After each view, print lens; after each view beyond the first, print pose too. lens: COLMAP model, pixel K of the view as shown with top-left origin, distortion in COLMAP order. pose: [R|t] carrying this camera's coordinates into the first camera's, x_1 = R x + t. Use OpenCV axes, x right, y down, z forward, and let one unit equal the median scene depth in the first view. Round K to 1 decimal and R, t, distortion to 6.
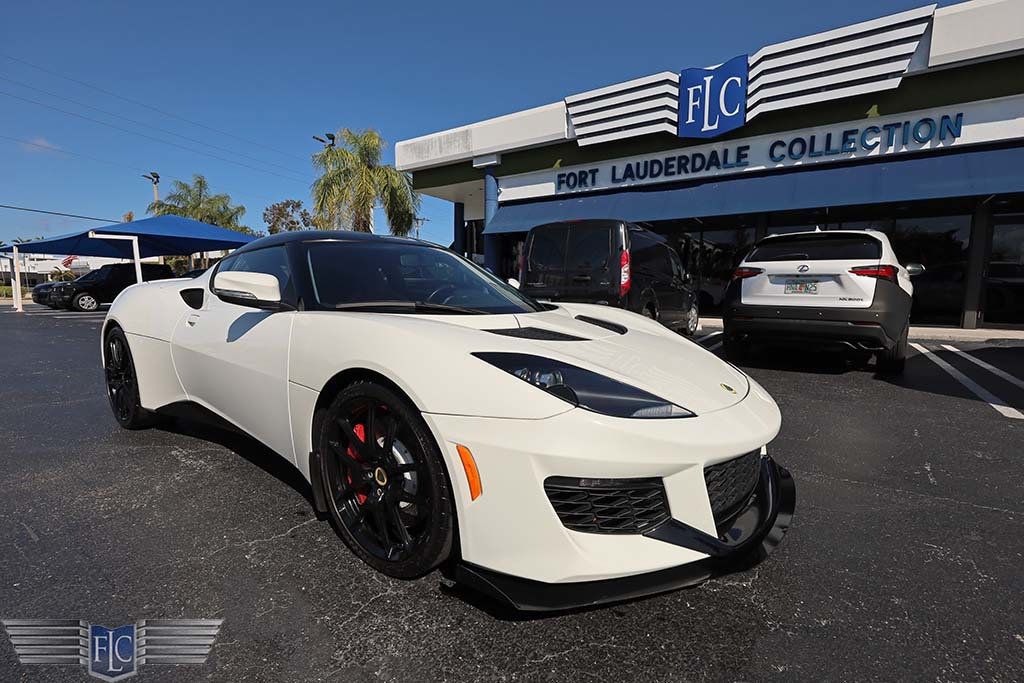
lens RADIAL K [[465.7, 0, 514.6], [0, 465.7, 338.9], [0, 0, 1]] dist [-0.001176, 0.000647]
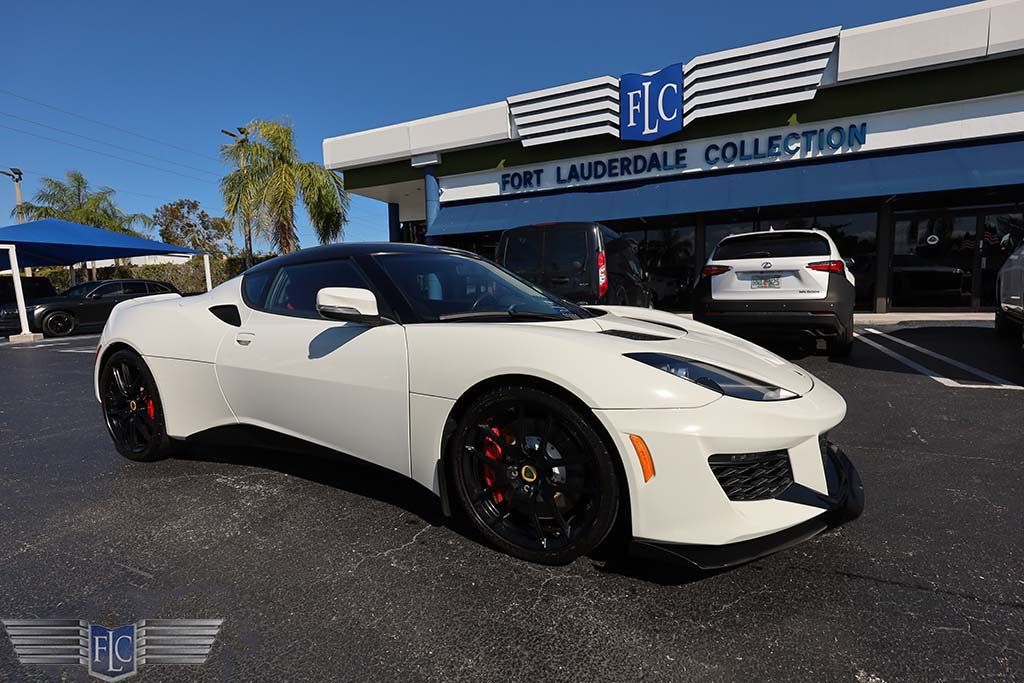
lens RADIAL K [[482.5, 0, 517.9], [0, 482.5, 336.8], [0, 0, 1]] dist [0.001592, 0.000186]
pose [[0.986492, -0.048708, 0.156397, -0.063199], [0.050285, 0.998716, -0.006145, -0.002127], [-0.155897, 0.013926, 0.987675, -0.014272]]
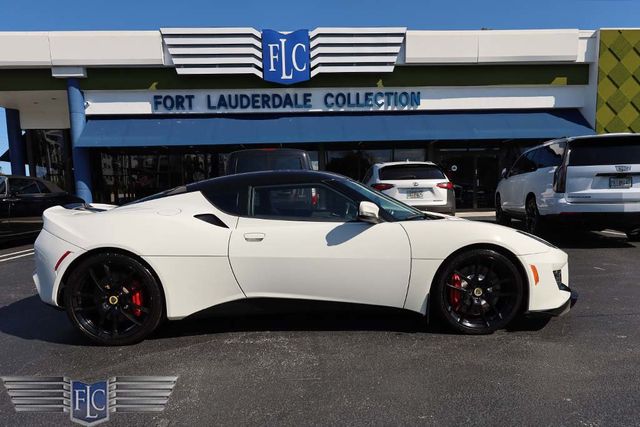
lens RADIAL K [[418.4, 0, 321.2], [0, 418.4, 240.8], [0, 0, 1]] dist [-0.003097, 0.001343]
pose [[0.793464, -0.096283, 0.600954, -0.274576], [0.094188, 0.994937, 0.035046, -0.011633], [-0.601285, 0.028795, 0.798515, -0.019927]]
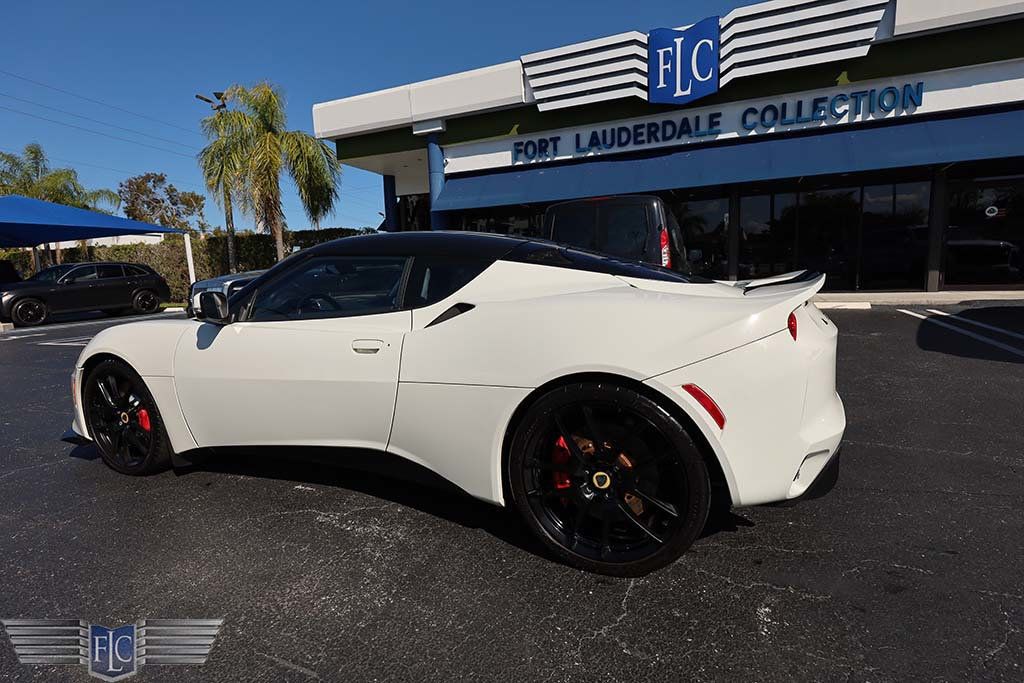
lens RADIAL K [[508.1, 0, 514.9], [0, 508.1, 337.1], [0, 0, 1]] dist [0.002096, -0.000102]
pose [[0.983061, -0.067481, 0.170405, -0.123604], [0.062400, 0.997437, 0.035003, -0.015525], [-0.172330, -0.023777, 0.984752, 0.027127]]
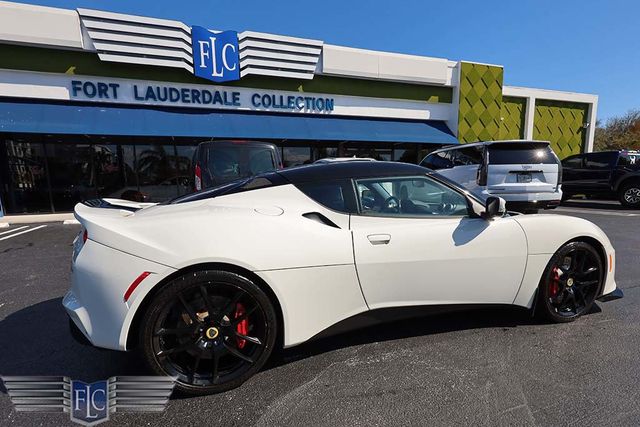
lens RADIAL K [[340.0, 0, 318.7], [0, 340.0, 237.4], [0, 0, 1]] dist [0.000327, 0.000519]
pose [[0.579106, -0.149292, 0.801466, -0.314102], [0.107371, 0.988493, 0.106548, -0.032486], [-0.808151, 0.024352, 0.588472, 0.135045]]
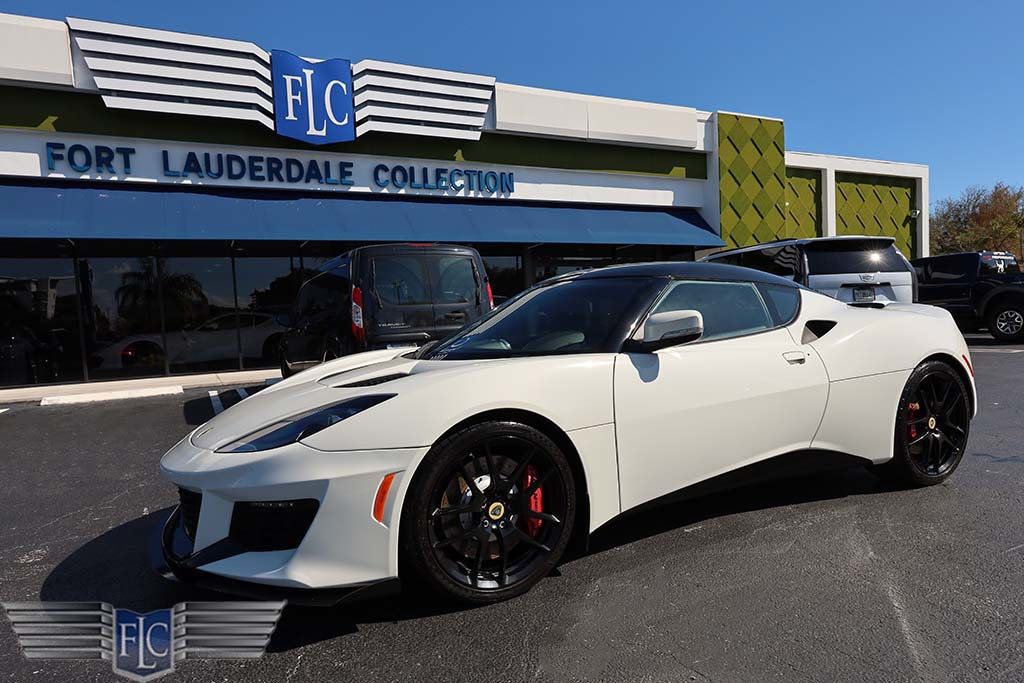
lens RADIAL K [[650.0, 0, 514.0], [0, 650.0, 363.7], [0, 0, 1]] dist [-0.000348, 0.000193]
pose [[0.479529, -0.089009, 0.873000, -0.436168], [0.142250, 0.989569, 0.022758, -0.029170], [-0.865920, 0.113271, 0.487189, 0.188623]]
